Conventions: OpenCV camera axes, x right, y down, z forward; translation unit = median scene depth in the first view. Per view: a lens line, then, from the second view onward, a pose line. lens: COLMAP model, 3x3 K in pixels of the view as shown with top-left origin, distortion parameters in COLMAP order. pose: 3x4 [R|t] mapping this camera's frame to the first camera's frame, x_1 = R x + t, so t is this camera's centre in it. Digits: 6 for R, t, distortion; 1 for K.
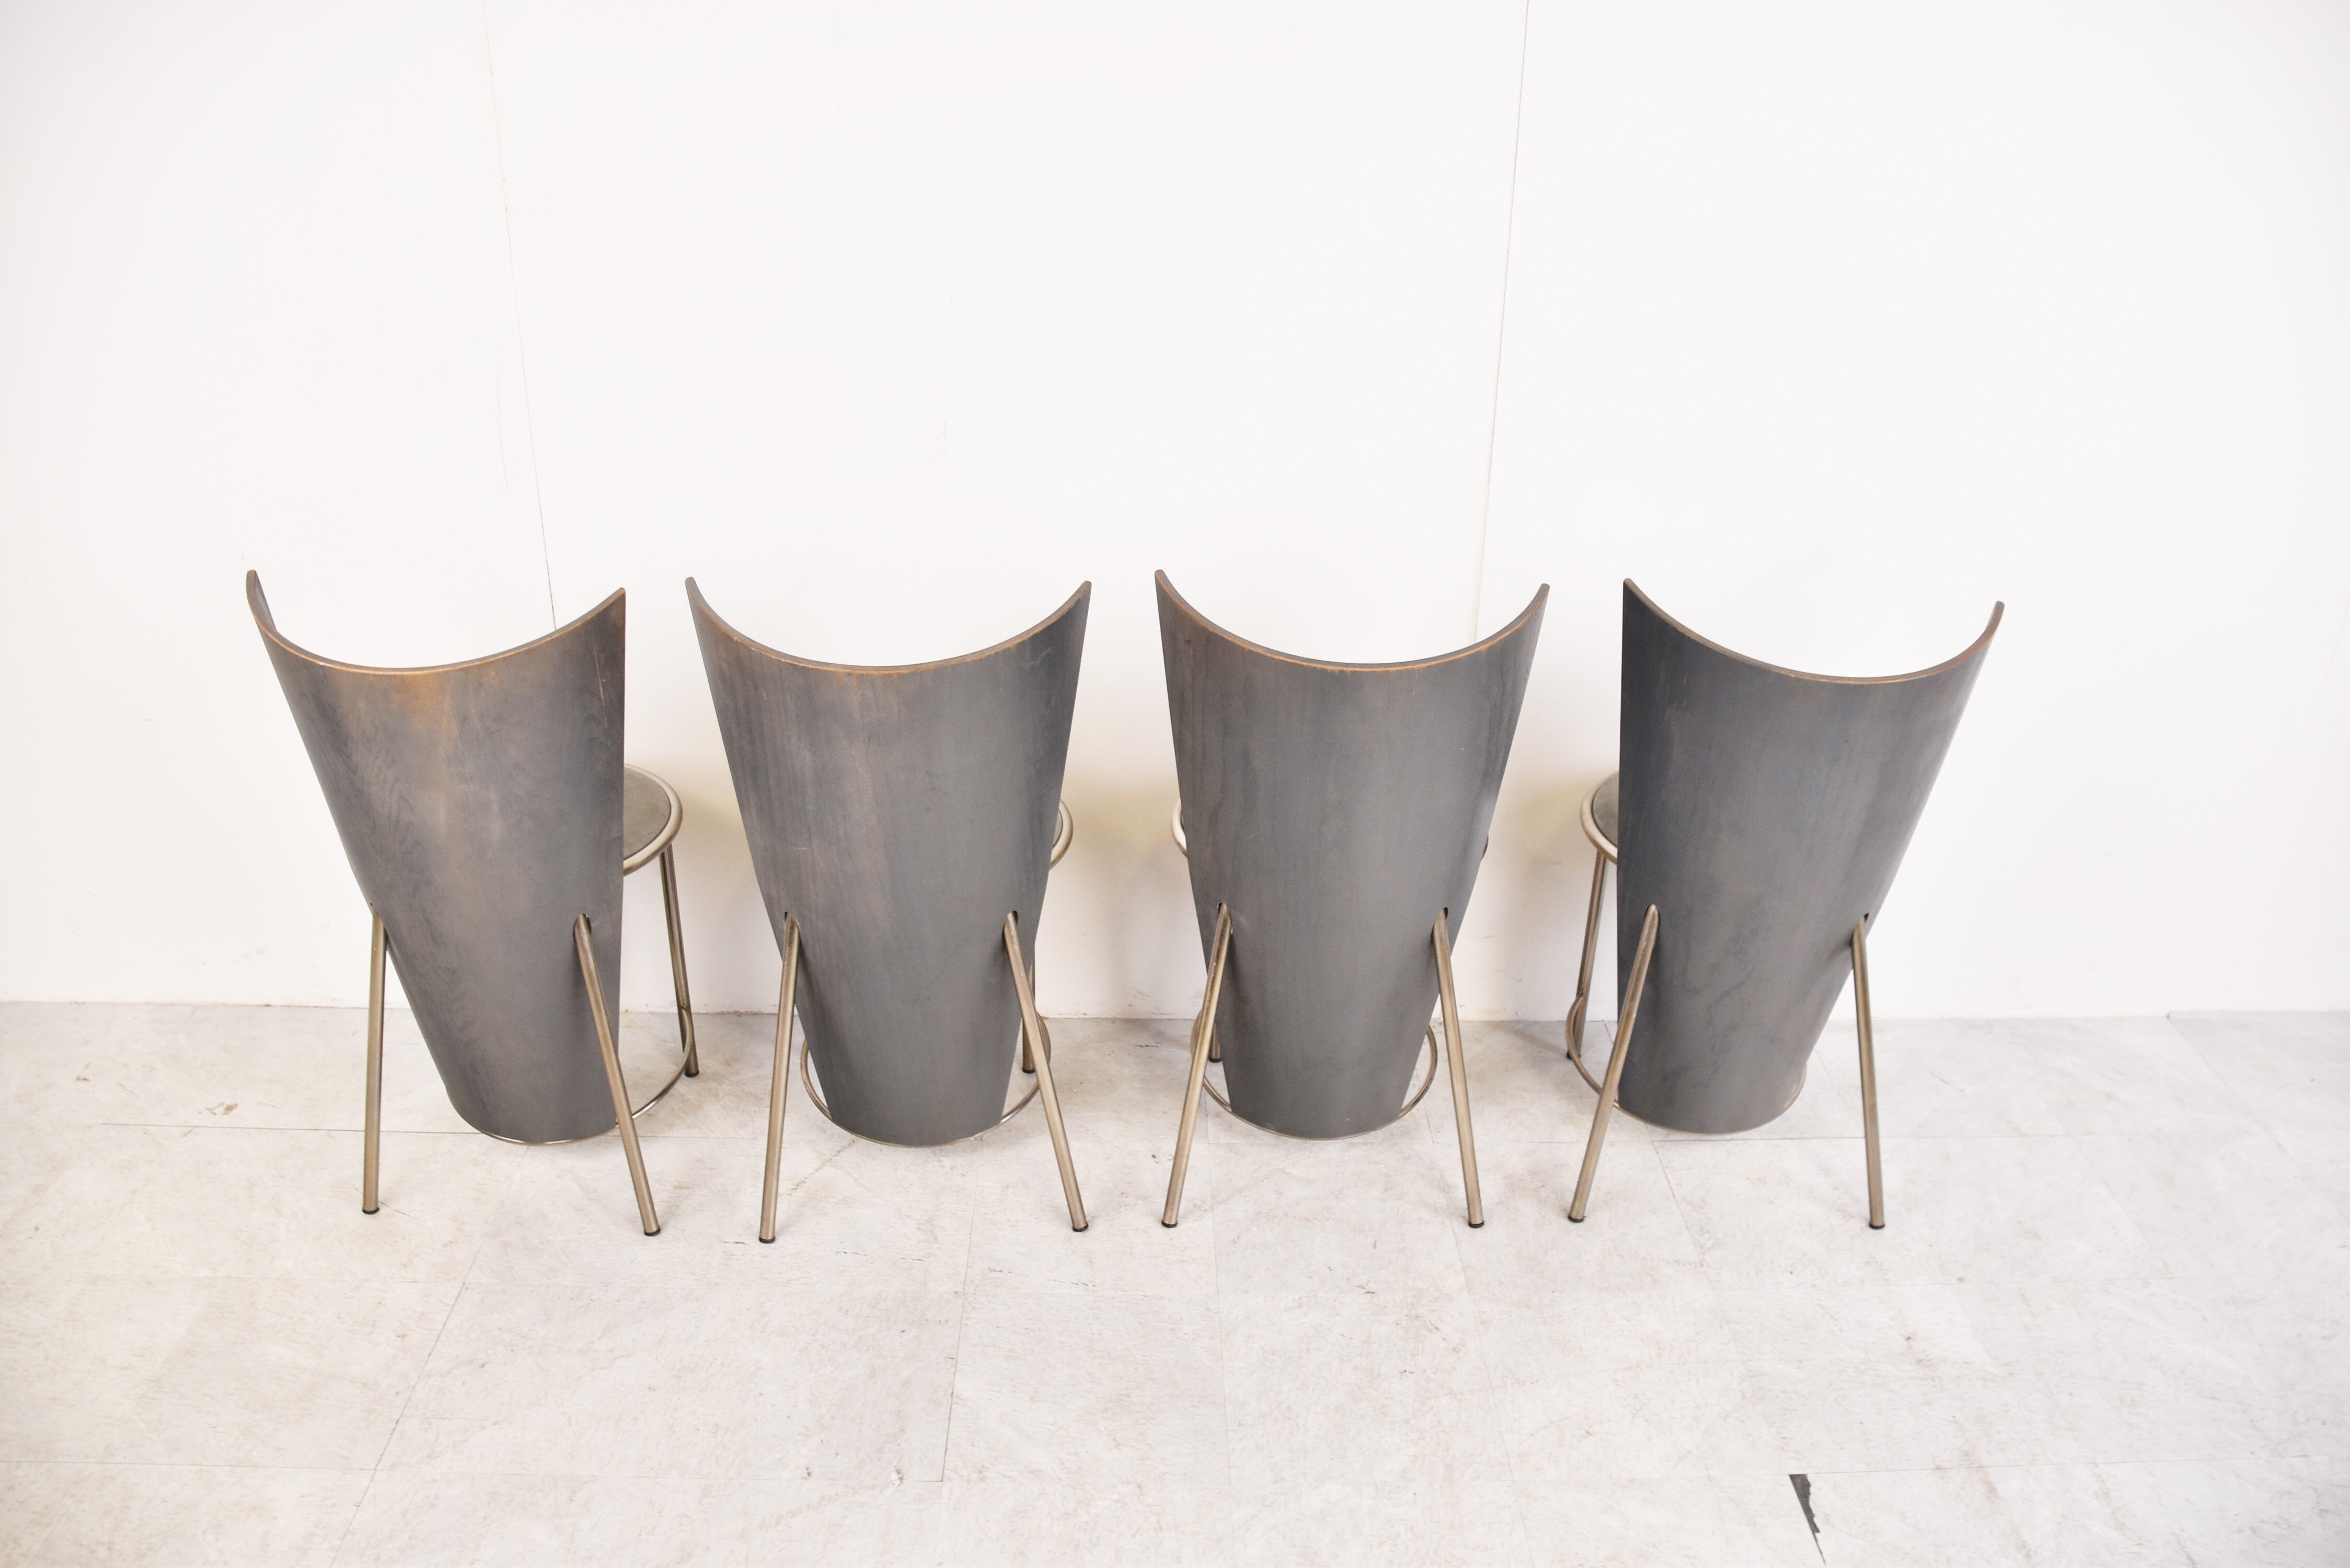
lens RADIAL K [[1844.0, 0, 1204.1], [0, 1844.0, 791.1], [0, 0, 1]] dist [-0.159895, 0.098833]
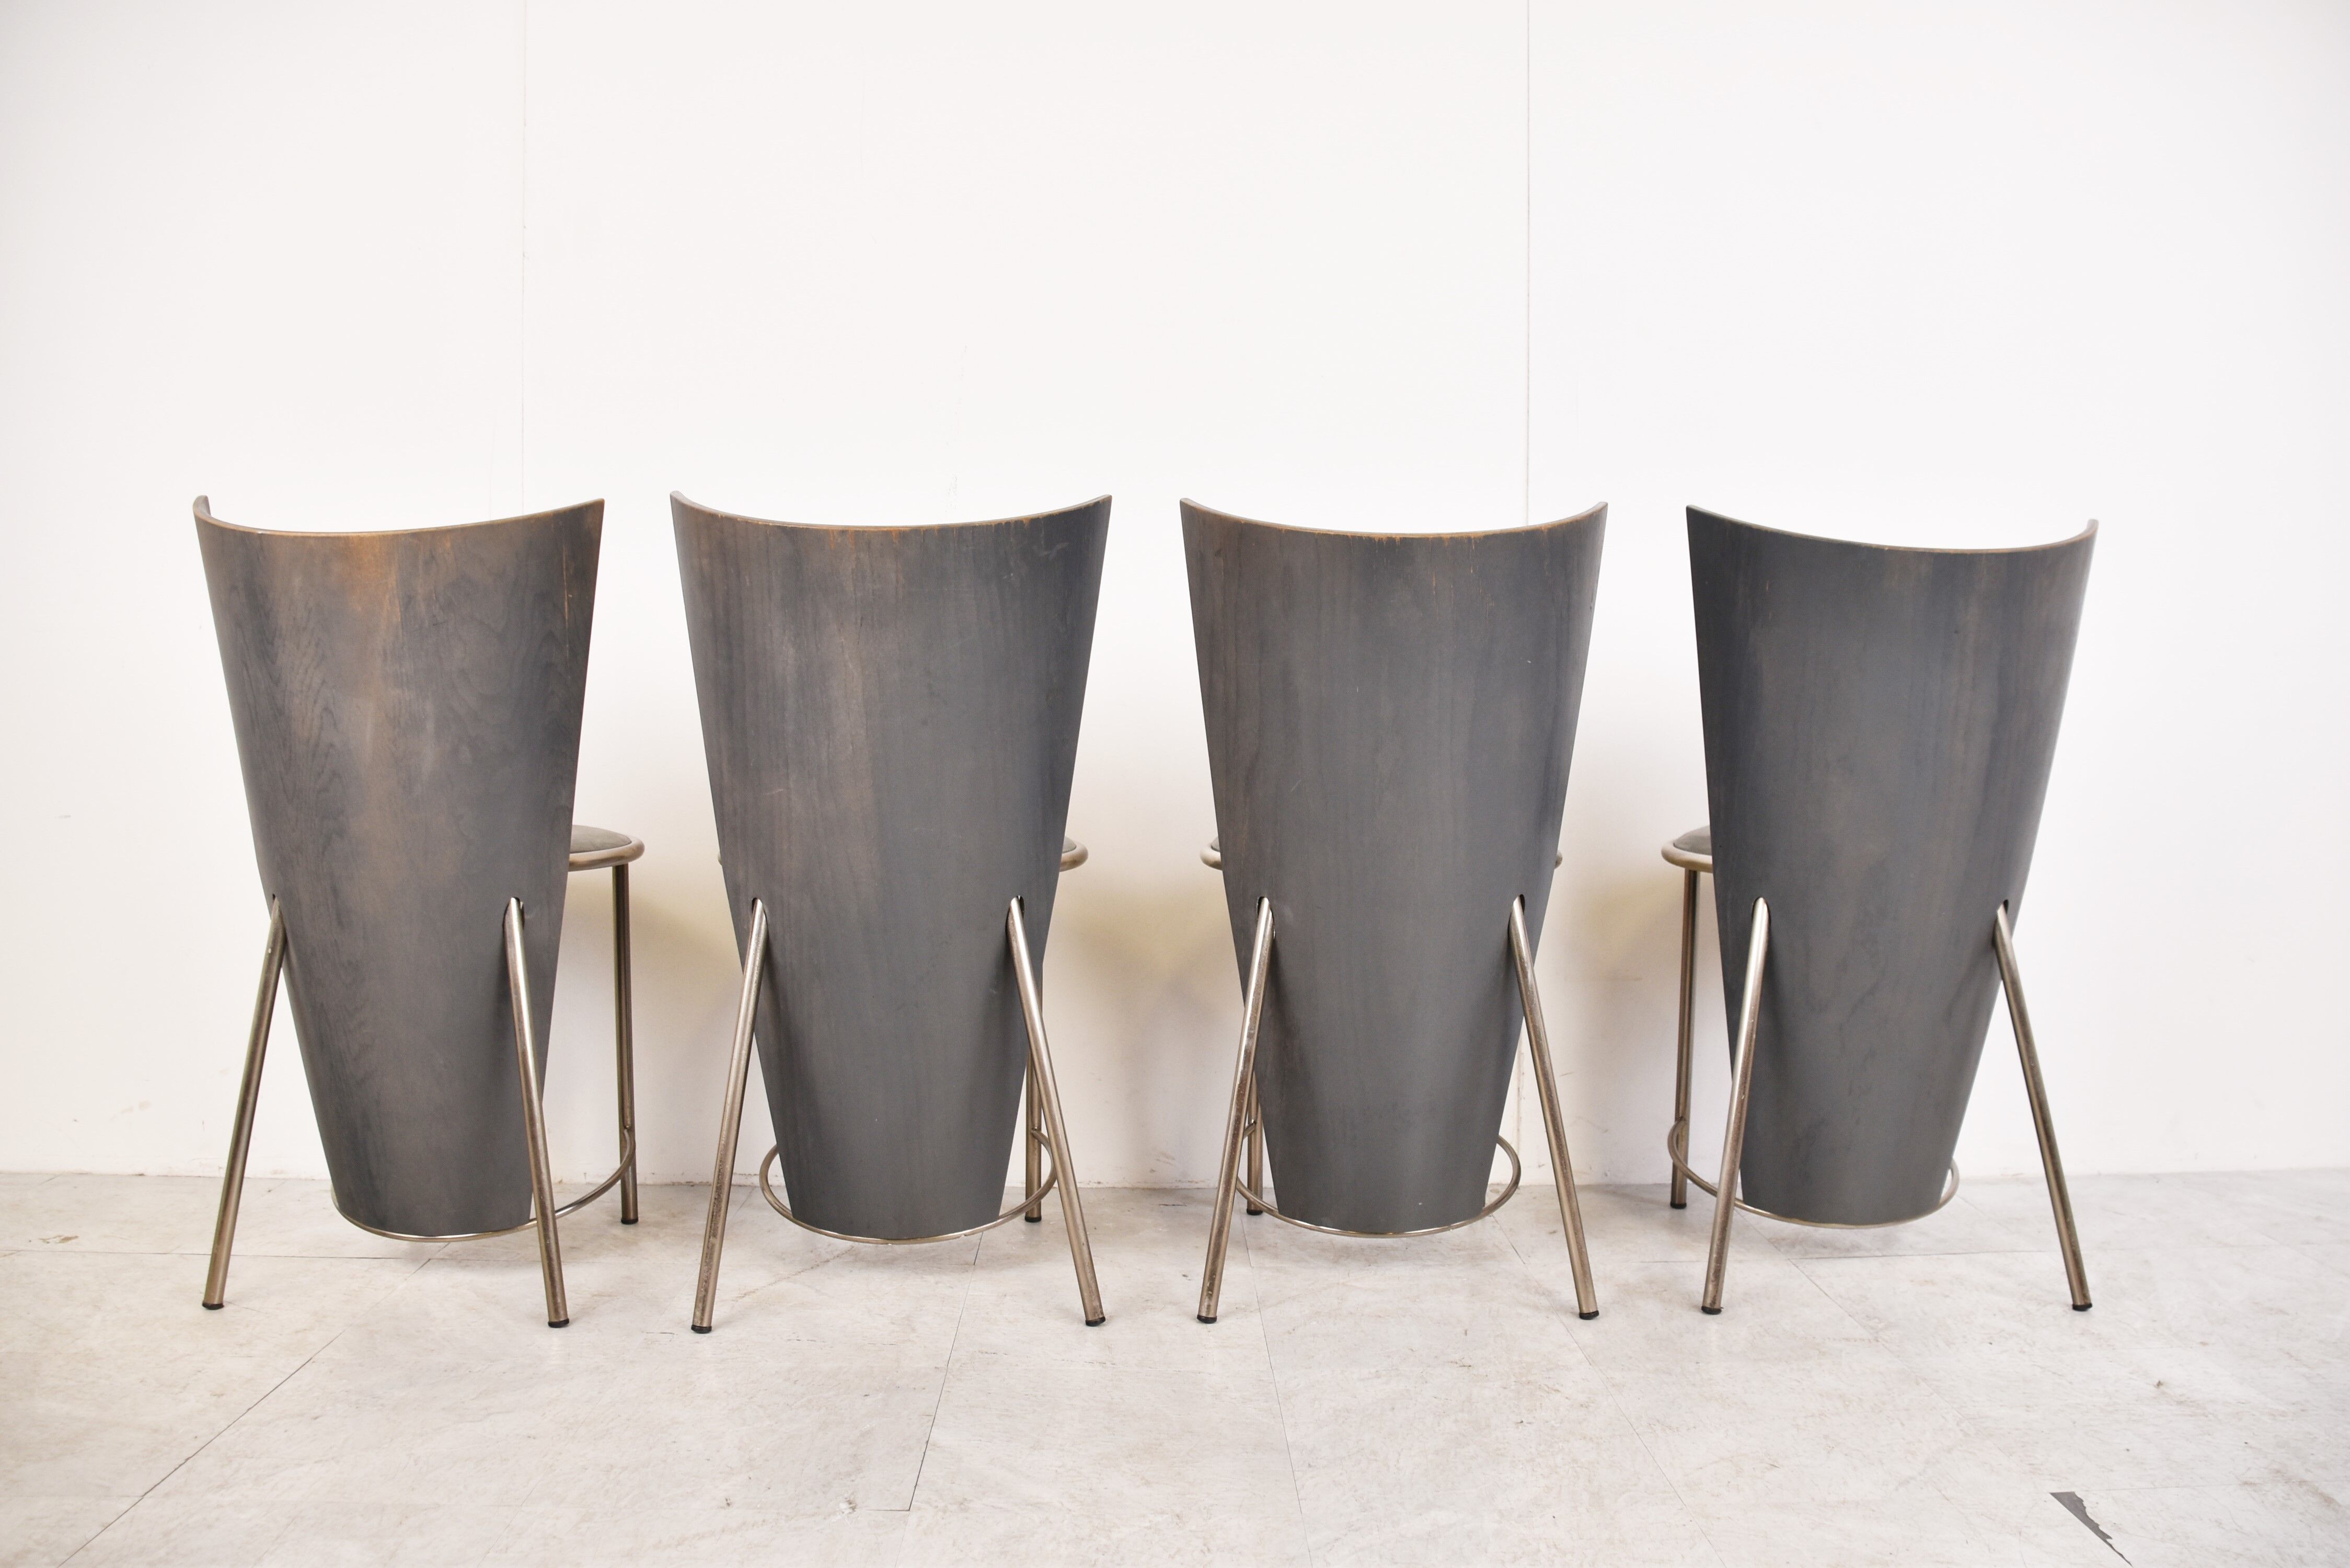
lens RADIAL K [[1844.0, 0, 1204.1], [0, 1844.0, 791.1], [0, 0, 1]] dist [-0.159895, 0.098833]
pose [[0.999802, -0.019699, 0.002649, -0.020129], [0.019279, 0.928621, -0.370527, 0.360185], [0.004839, 0.370505, 0.928818, 0.199244]]
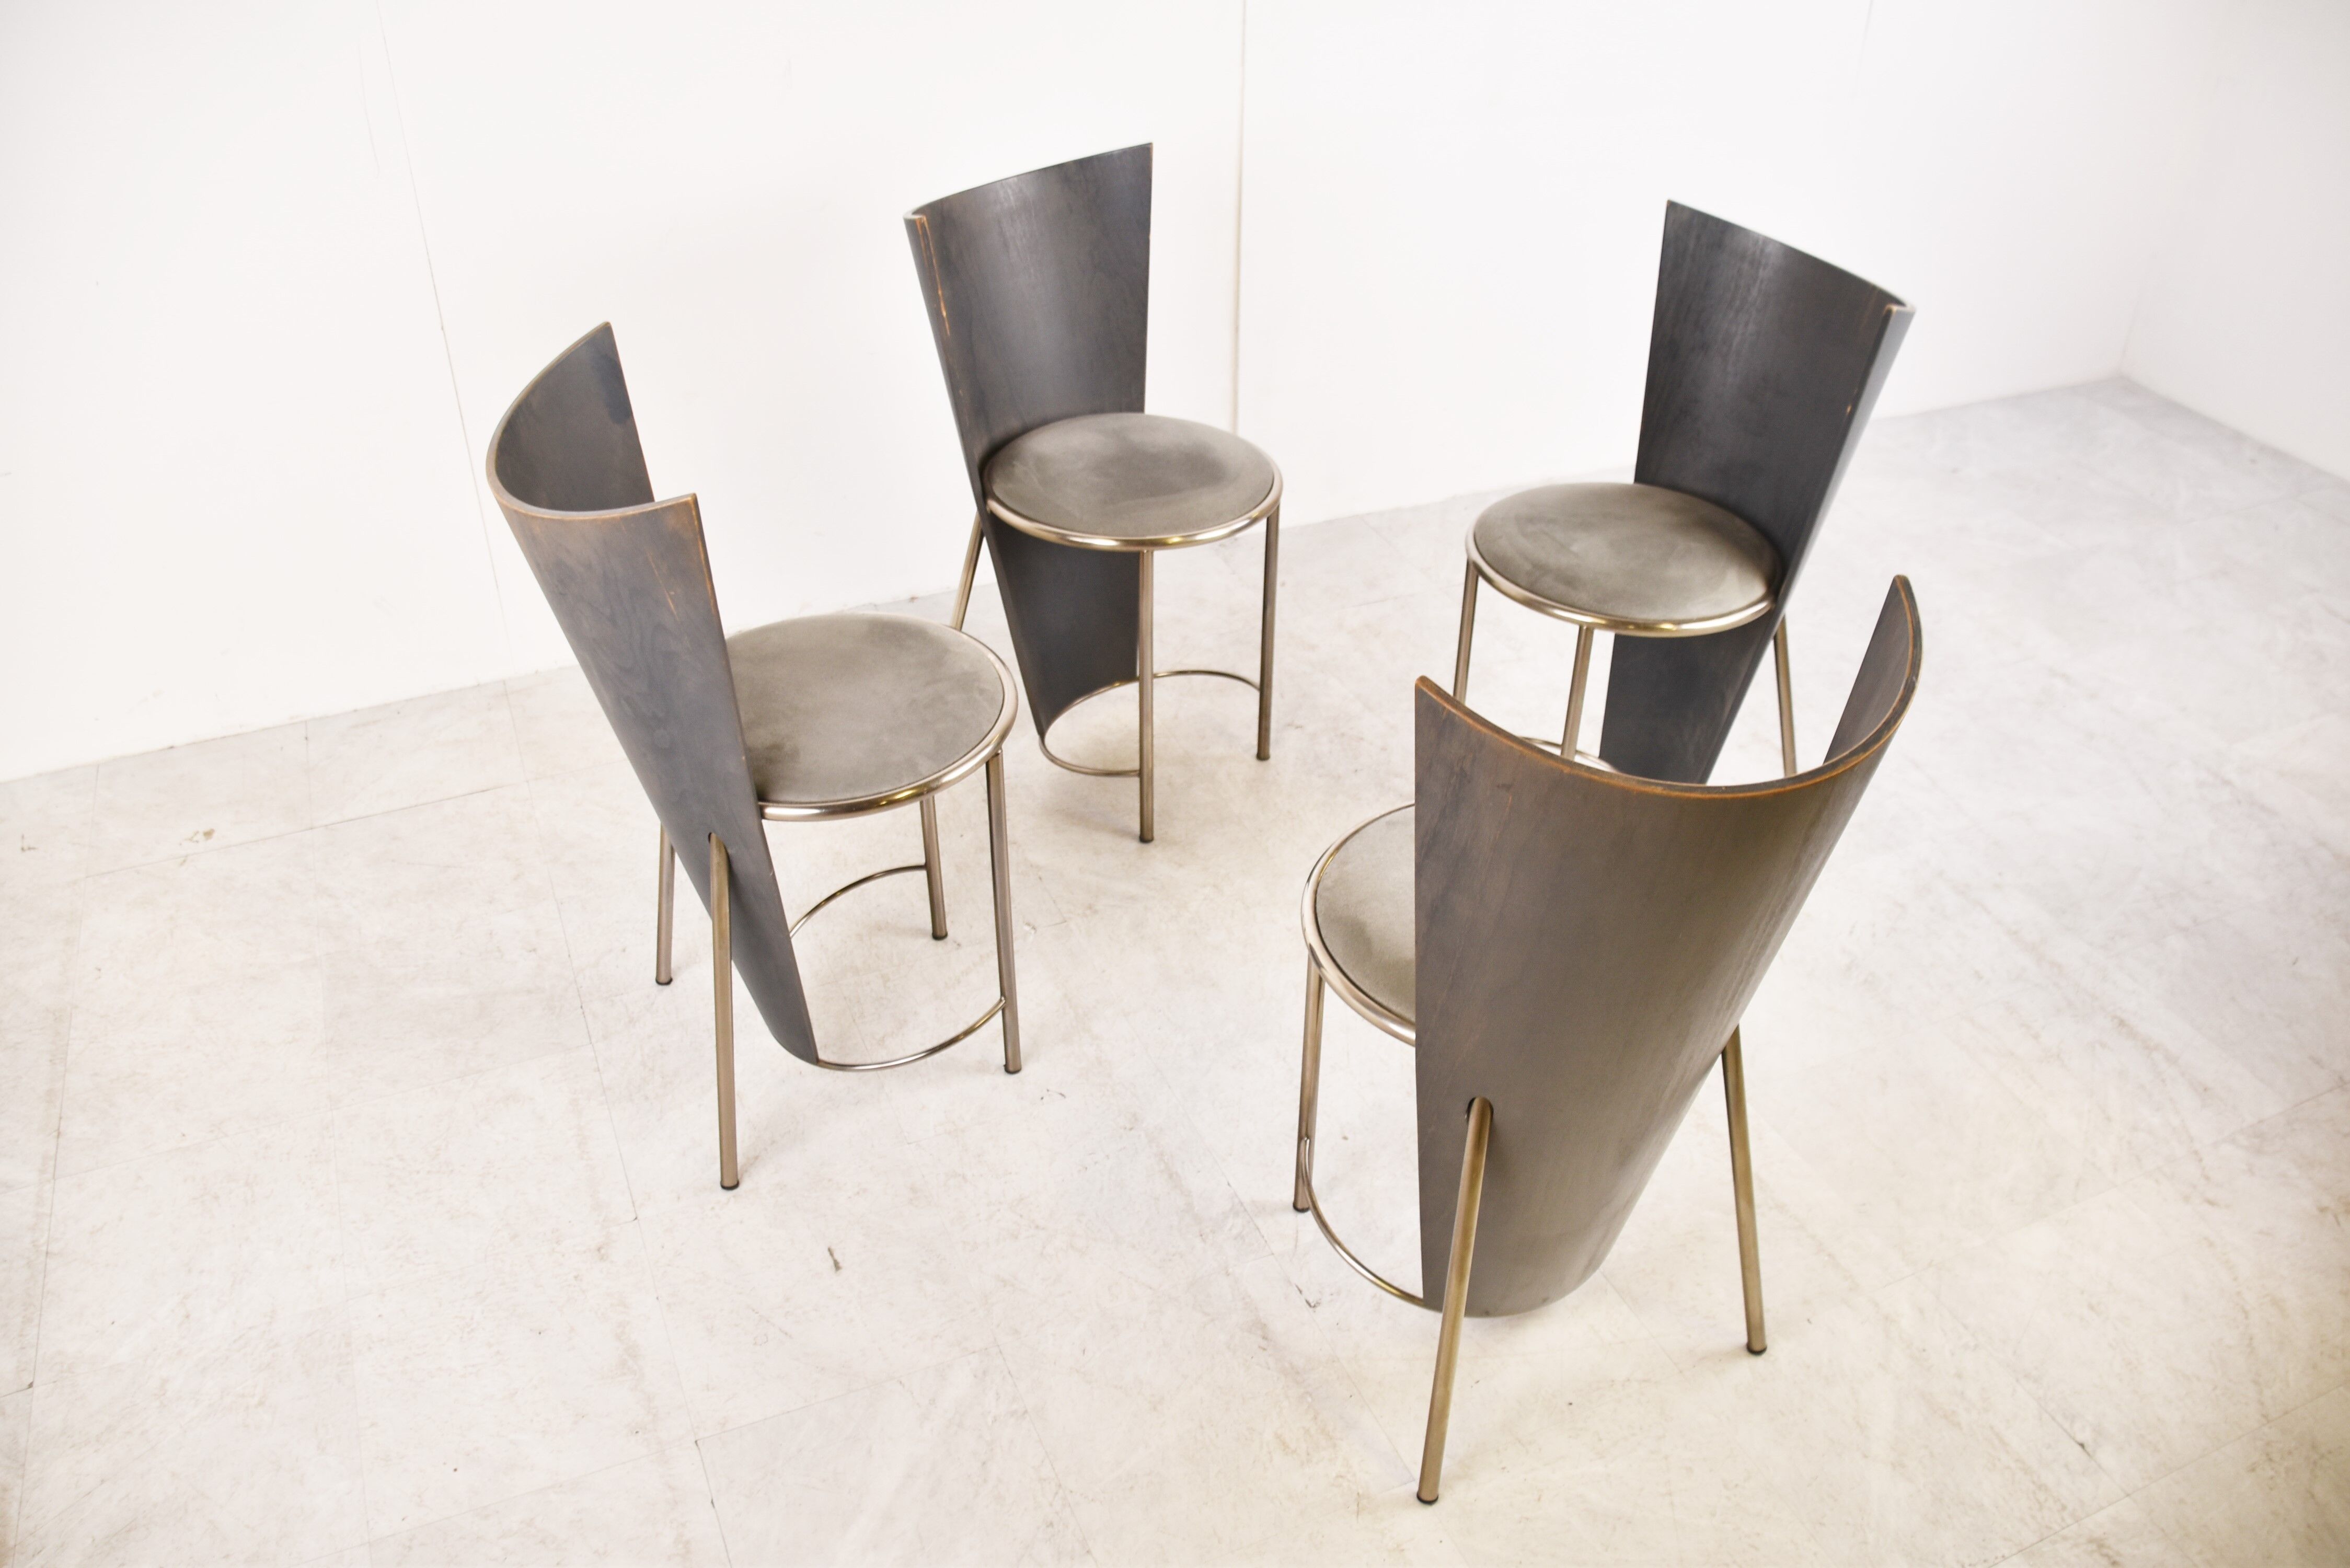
lens RADIAL K [[1844.0, 0, 1204.1], [0, 1844.0, 791.1], [0, 0, 1]] dist [-0.159895, 0.098833]
pose [[0.926543, -0.224443, 0.301898, -0.389258], [0.170719, 0.965990, 0.194211, 0.067332], [-0.335220, -0.128405, 0.933349, -0.172872]]
